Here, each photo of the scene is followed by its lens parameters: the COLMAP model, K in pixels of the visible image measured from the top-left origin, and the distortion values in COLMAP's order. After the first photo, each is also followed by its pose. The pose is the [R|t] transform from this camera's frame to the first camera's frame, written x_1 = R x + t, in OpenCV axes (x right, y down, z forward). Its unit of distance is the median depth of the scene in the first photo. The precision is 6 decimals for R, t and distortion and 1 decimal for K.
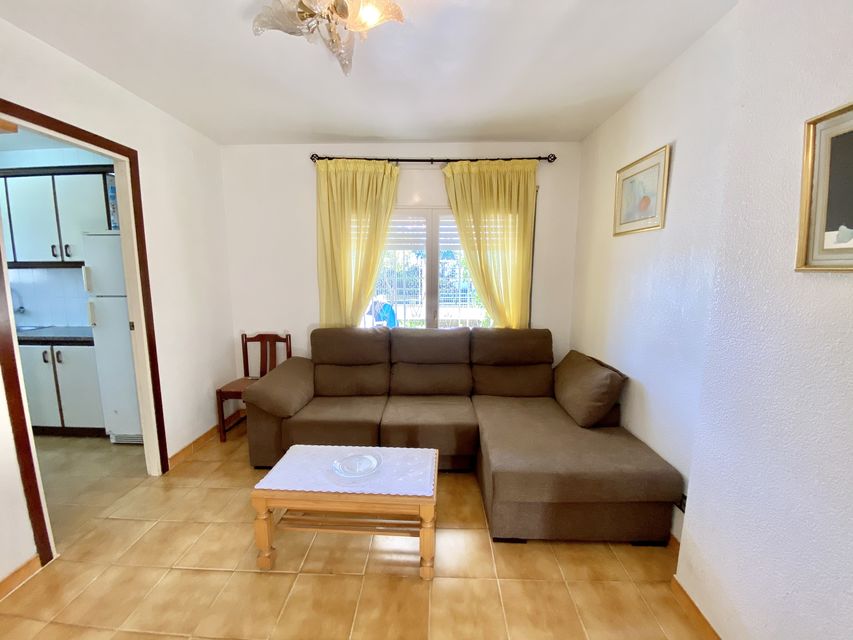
lens RADIAL K [[349.9, 0, 426.5], [0, 349.9, 320.0], [0, 0, 1]] dist [0.000081, -0.012367]
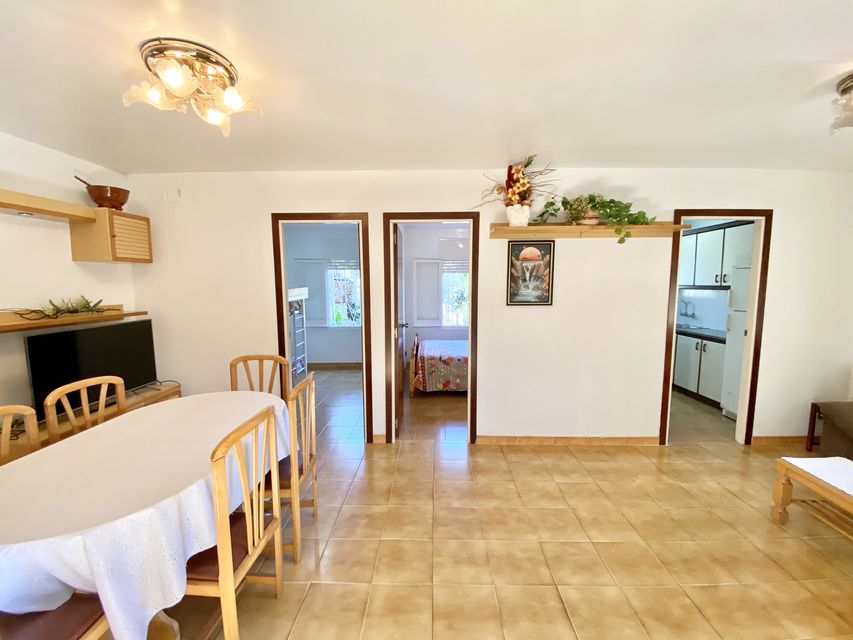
lens RADIAL K [[349.9, 0, 426.5], [0, 349.9, 320.0], [0, 0, 1]] dist [0.000081, -0.012367]
pose [[0.010153, 0.096959, -0.995237, 0.465900], [-0.137122, 0.986021, 0.094662, 0.008830], [0.990502, 0.135508, 0.023306, -0.289194]]
